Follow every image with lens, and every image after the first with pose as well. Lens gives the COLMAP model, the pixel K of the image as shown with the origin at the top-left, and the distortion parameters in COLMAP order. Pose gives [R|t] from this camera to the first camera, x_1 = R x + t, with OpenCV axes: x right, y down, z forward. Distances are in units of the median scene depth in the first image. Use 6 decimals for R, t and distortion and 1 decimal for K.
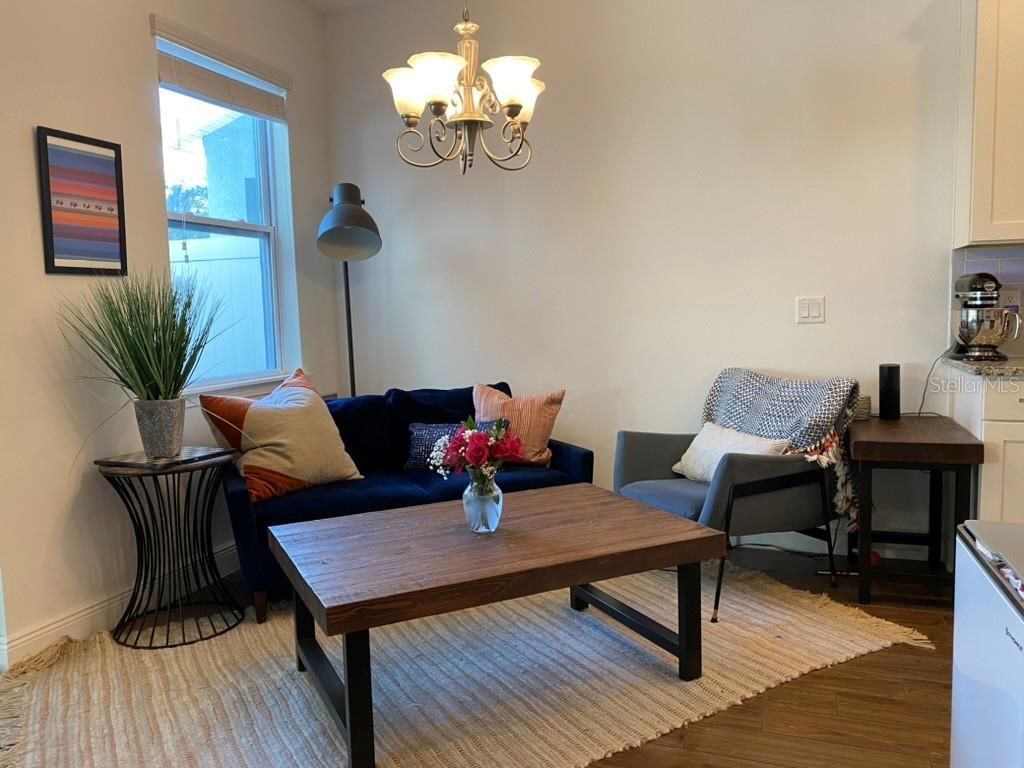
lens RADIAL K [[774.7, 0, 511.7], [0, 774.7, 383.0], [0, 0, 1]] dist [0.043632, -0.060441]
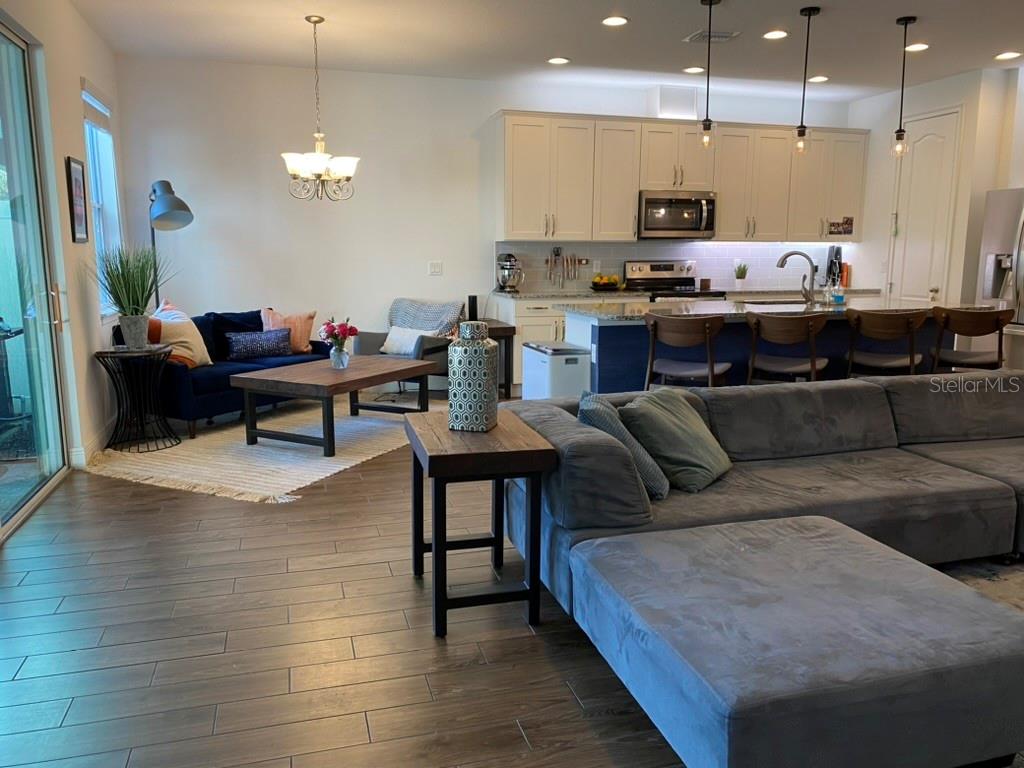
lens RADIAL K [[774.7, 0, 512.9], [0, 774.7, 381.4], [0, 0, 1]] dist [0.043632, -0.060441]
pose [[0.810870, -0.070191, 0.581002, -0.707501], [0.031986, 0.996613, 0.075760, 0.056745], [-0.584352, -0.042848, 0.810368, -0.829577]]
